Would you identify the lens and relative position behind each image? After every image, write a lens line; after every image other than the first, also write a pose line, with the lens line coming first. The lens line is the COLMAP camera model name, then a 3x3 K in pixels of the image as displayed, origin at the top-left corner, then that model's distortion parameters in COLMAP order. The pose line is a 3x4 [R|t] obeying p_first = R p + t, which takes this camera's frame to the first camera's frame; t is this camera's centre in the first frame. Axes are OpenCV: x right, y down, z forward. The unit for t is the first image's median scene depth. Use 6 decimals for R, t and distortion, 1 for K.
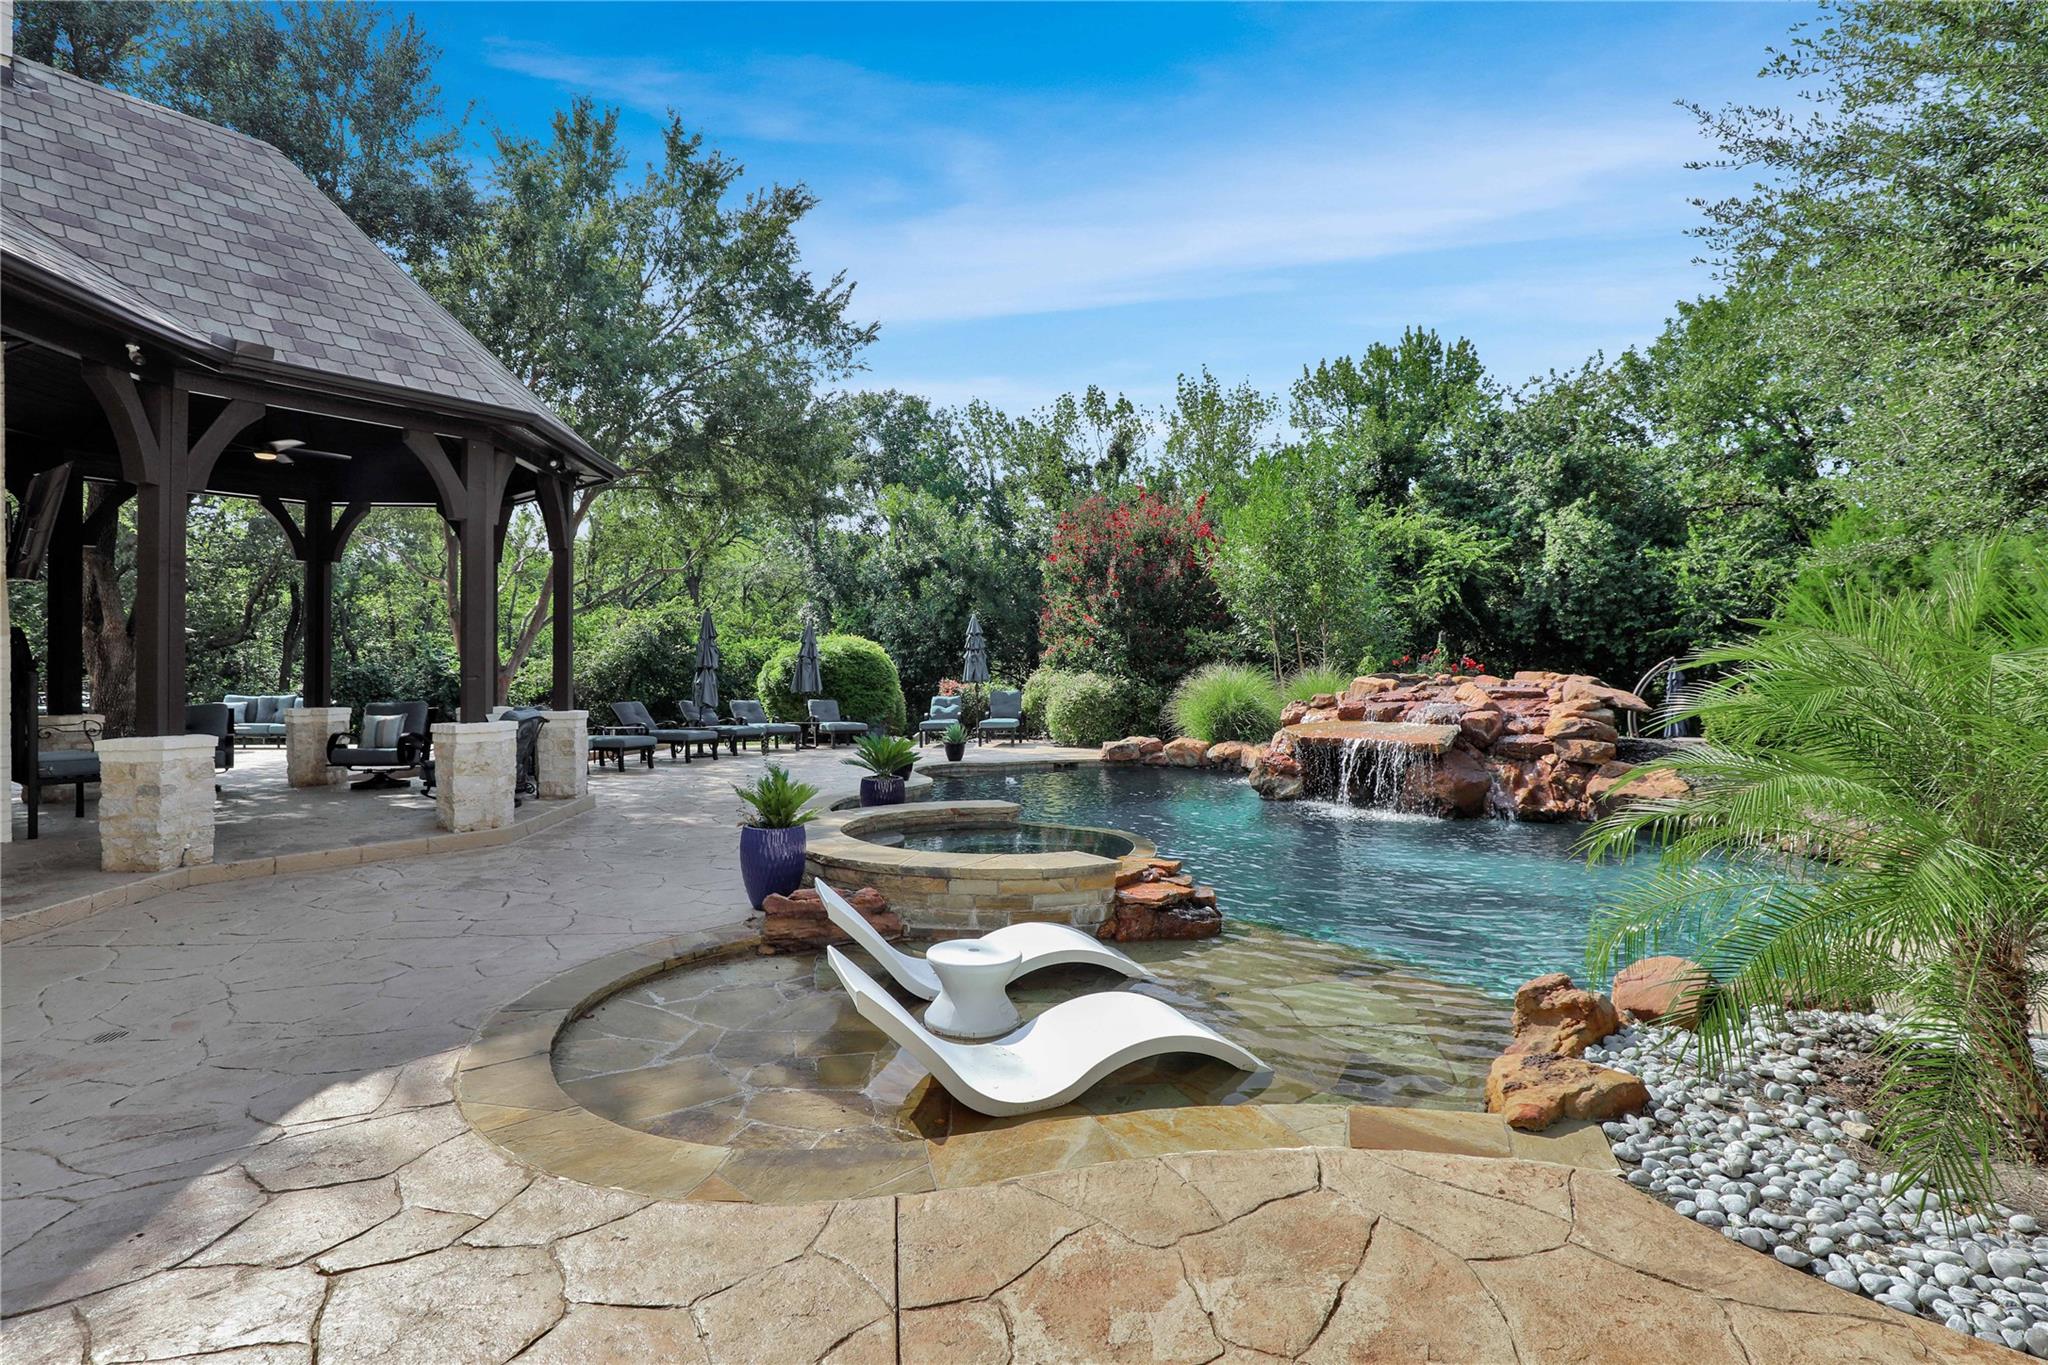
lens RADIAL K [[974.1, 0, 1021.9], [0, 974.1, 672.8], [0, 0, 1]] dist [-0.003285, -0.000232]
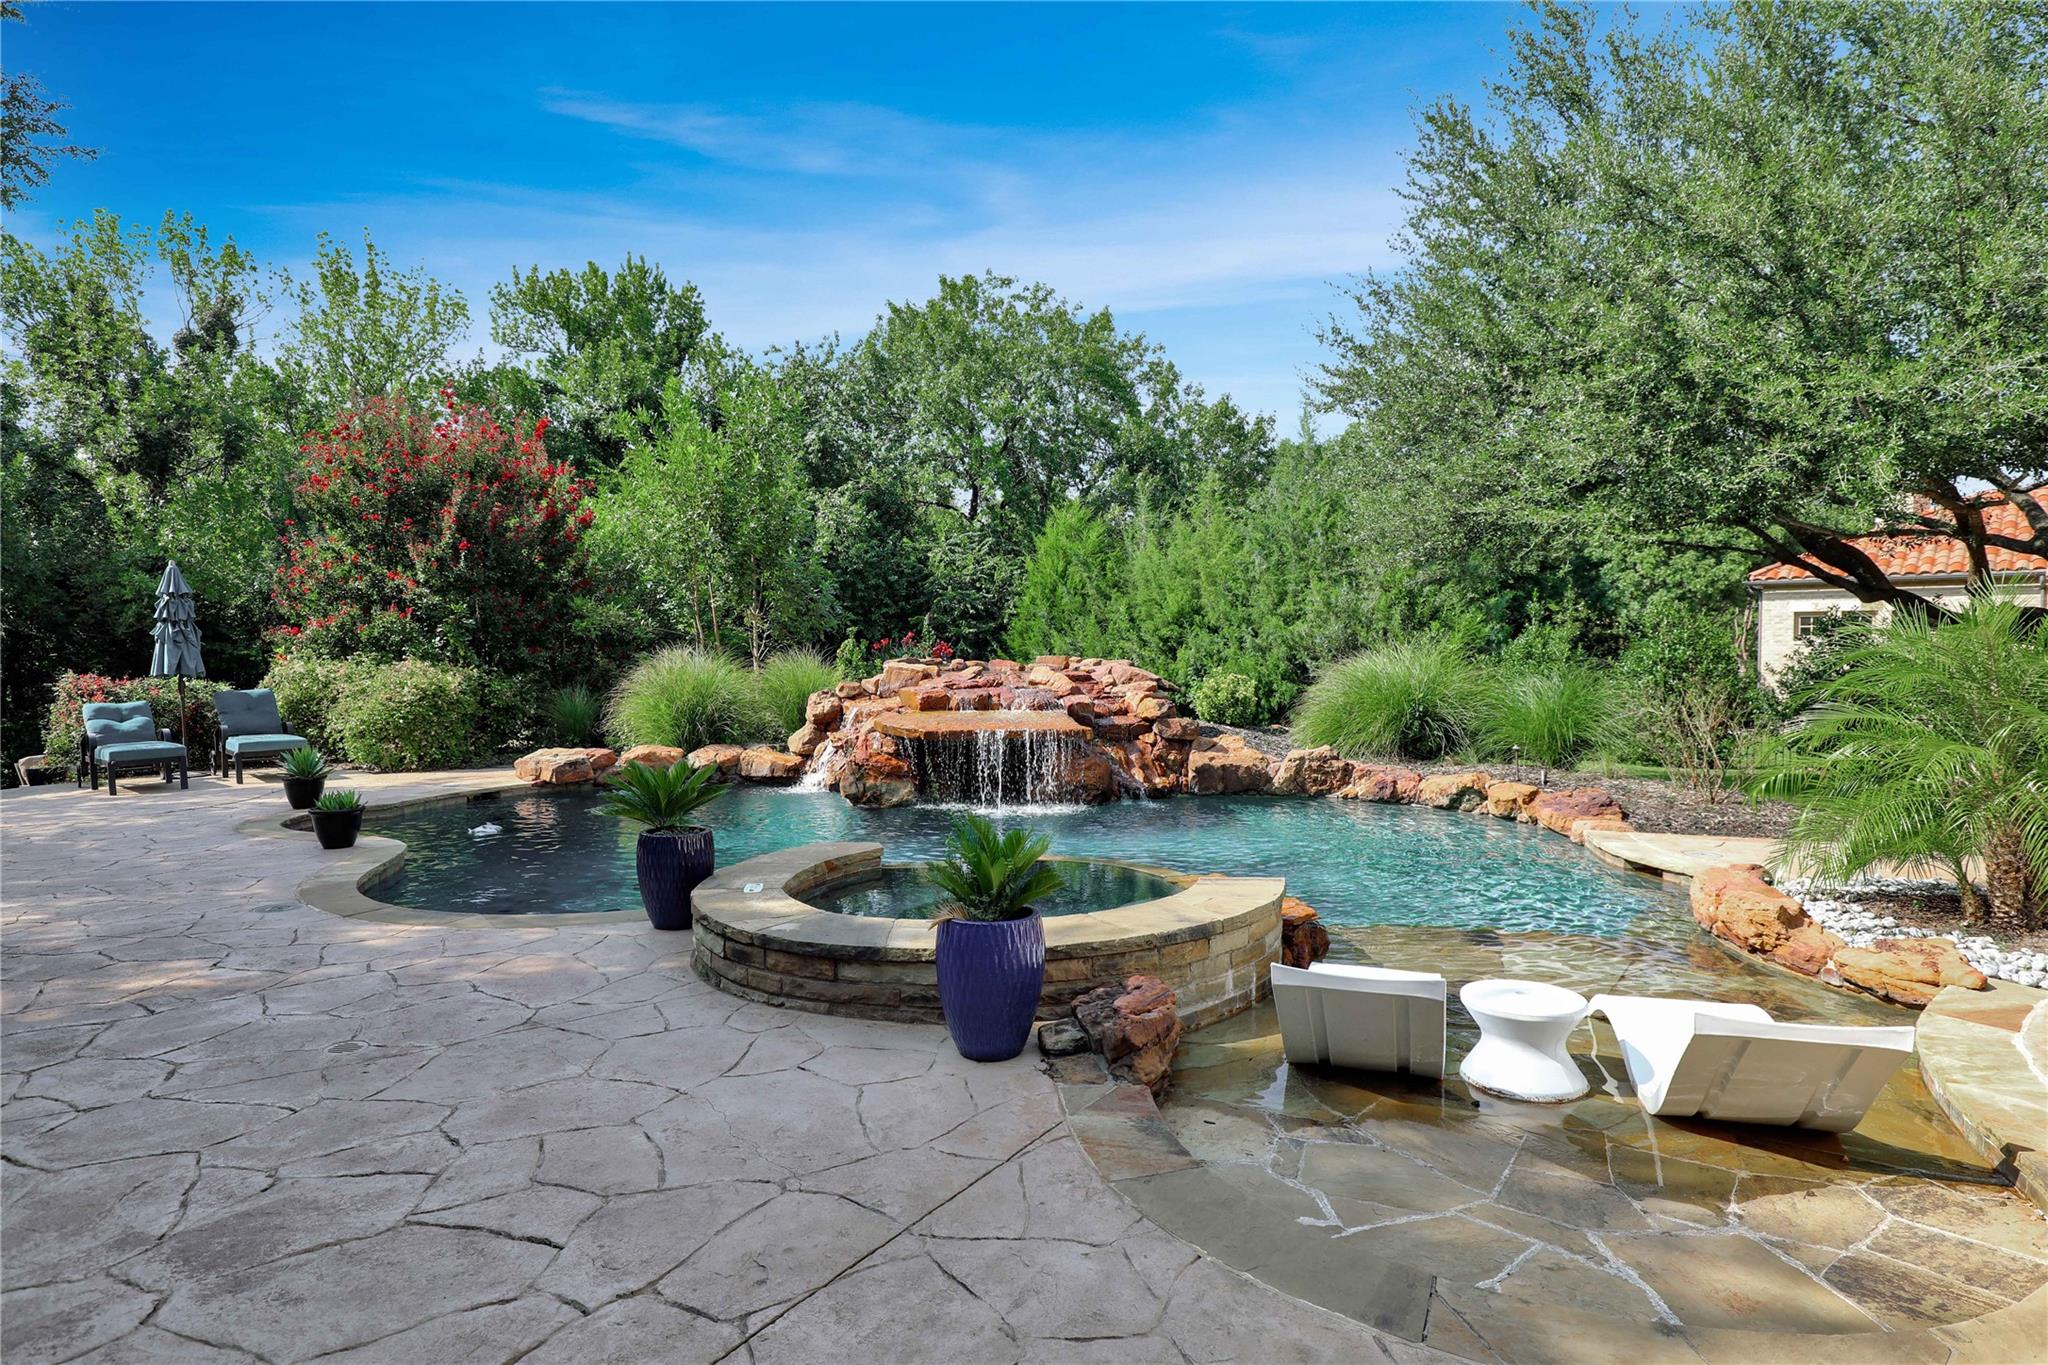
lens RADIAL K [[1120.4, 0, 1023.0], [0, 1120.4, 683.4], [0, 0, 1]] dist [-0.003263, -0.000283]
pose [[0.635356, -0.021606, 0.771917, -0.312270], [0.005640, 0.999712, 0.023339, 0.000370], [-0.772199, -0.010475, 0.635295, 0.223504]]
